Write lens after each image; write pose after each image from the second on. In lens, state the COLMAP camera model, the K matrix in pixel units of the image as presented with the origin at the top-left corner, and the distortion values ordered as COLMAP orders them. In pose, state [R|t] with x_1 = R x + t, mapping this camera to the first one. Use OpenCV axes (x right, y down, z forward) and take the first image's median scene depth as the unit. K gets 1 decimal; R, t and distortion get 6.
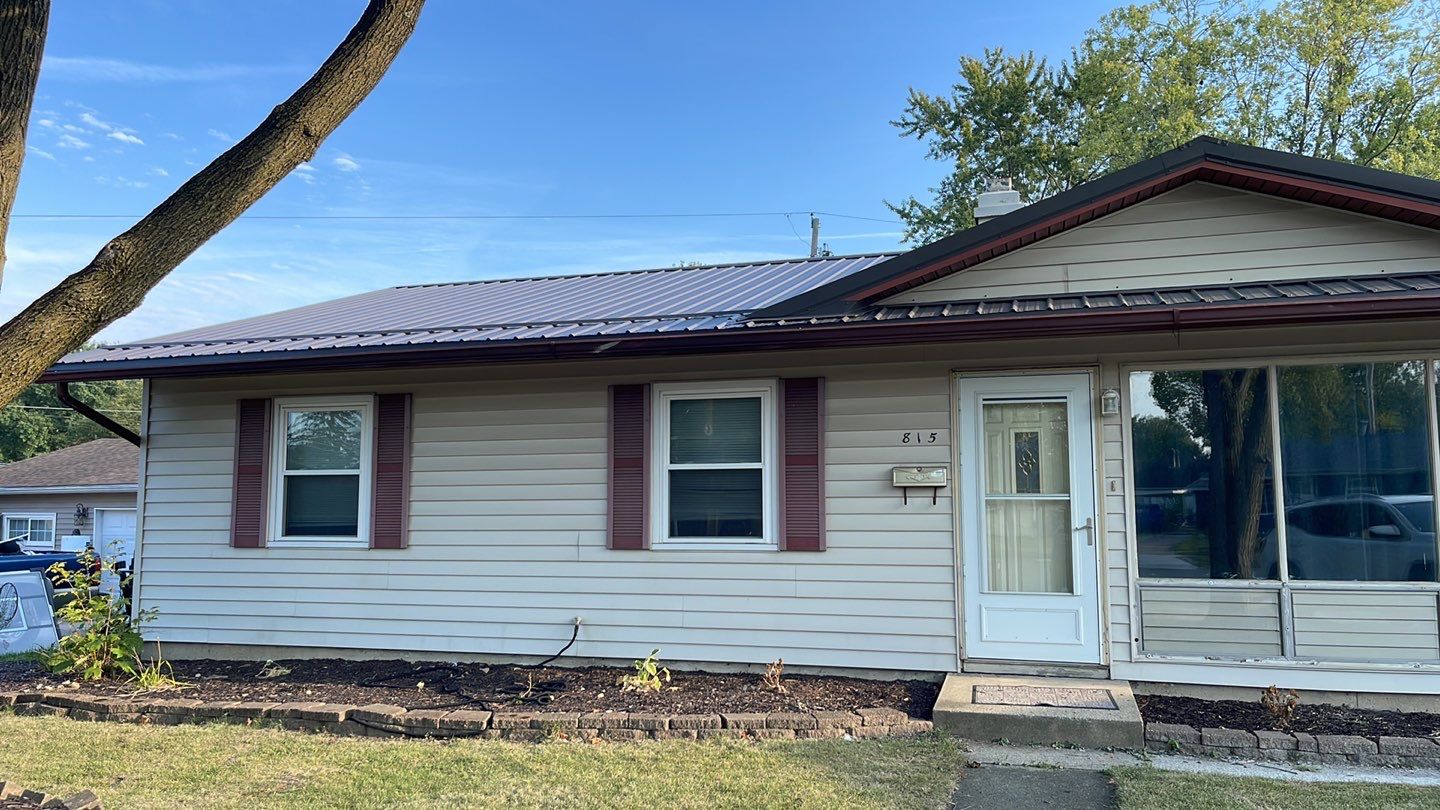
lens RADIAL K [[1078.8, 0, 726.5], [0, 1078.8, 403.8], [0, 0, 1]] dist [0.059204, -0.073972]
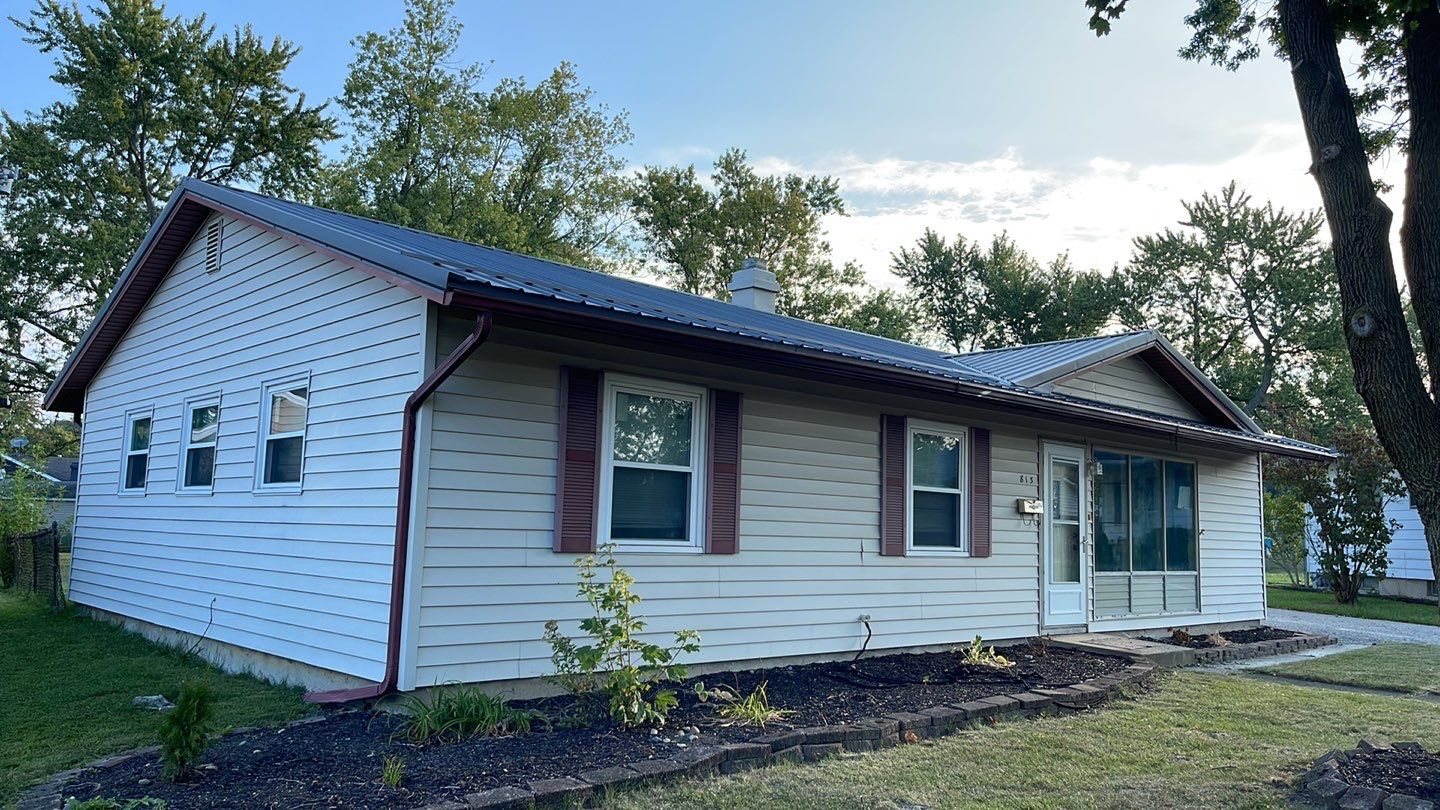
lens RADIAL K [[1078.8, 0, 726.5], [0, 1078.8, 403.8], [0, 0, 1]] dist [0.059204, -0.073972]
pose [[0.492998, 0.117789, 0.862020, -1.270565], [-0.119560, 0.990565, -0.066976, 0.074551], [-0.861776, -0.070044, 0.502429, 0.598765]]
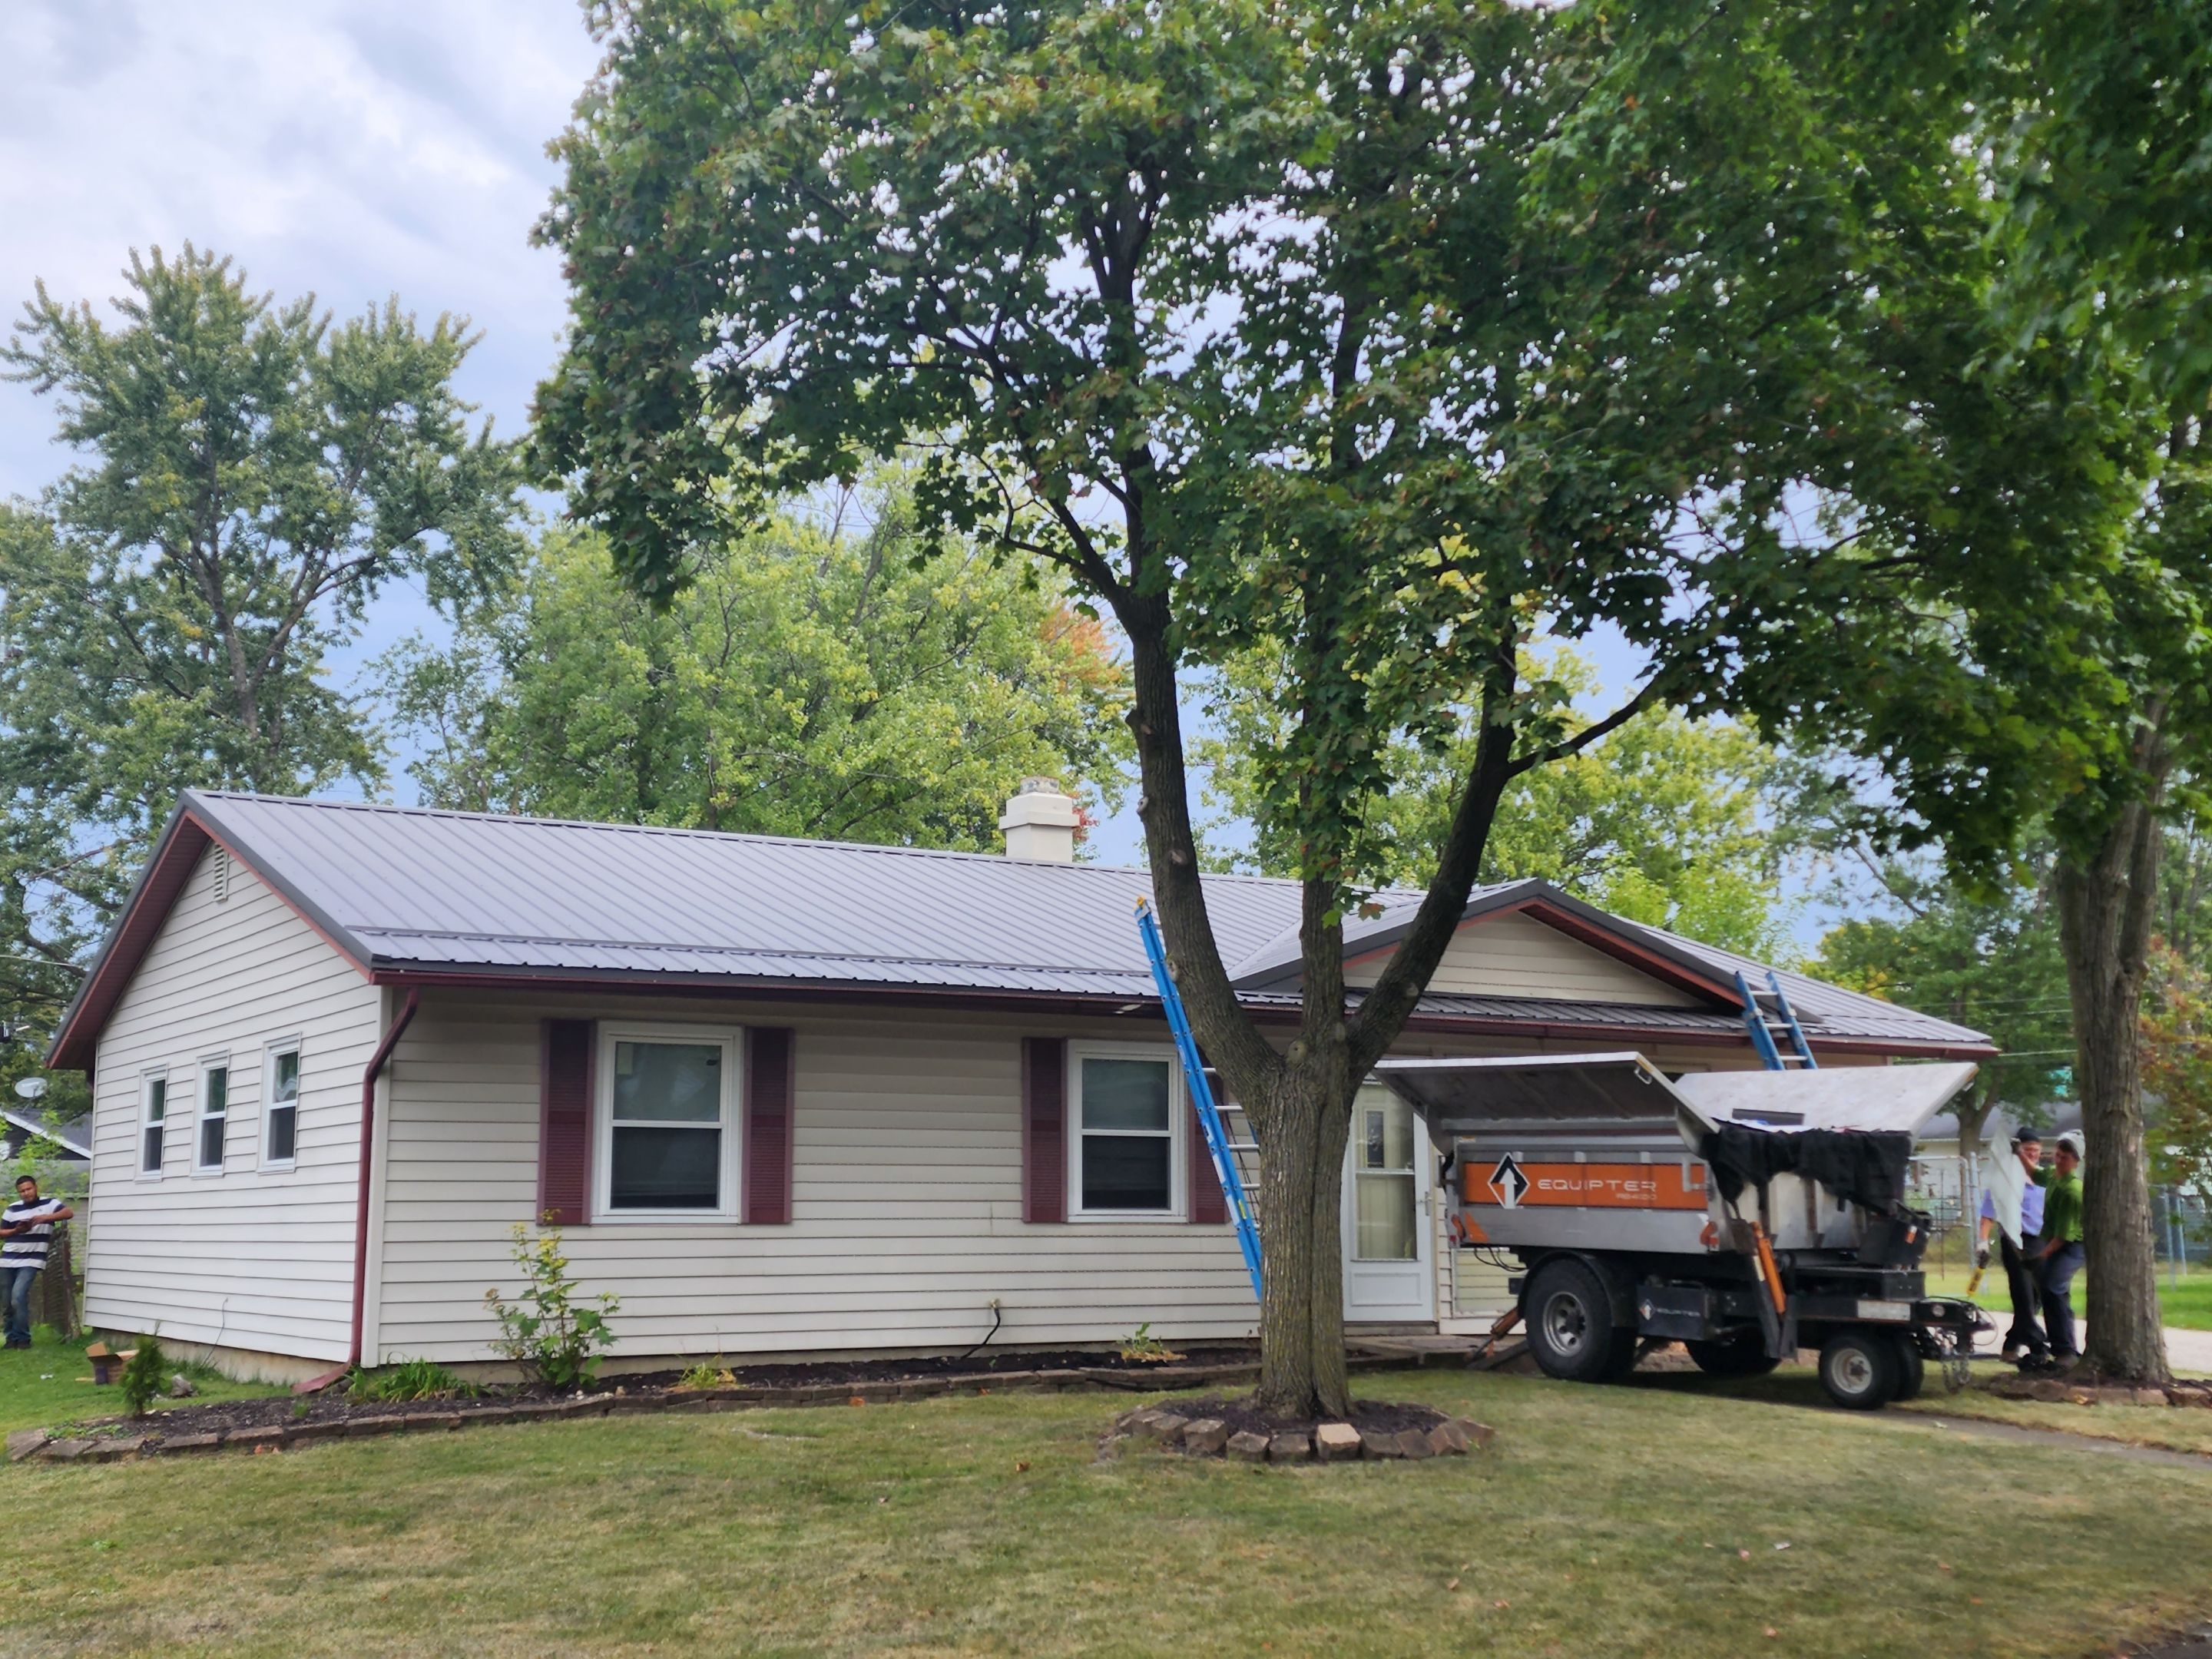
lens RADIAL K [[2644.5, 0, 1075.3], [0, 2644.5, 830.5], [0, 0, 1]] dist [0.137755, -0.014381]
pose [[0.666336, 0.109813, 0.737521, -1.829530], [-0.078665, 0.993929, -0.076918, -0.024170], [-0.741490, -0.006764, 0.670930, -0.535002]]
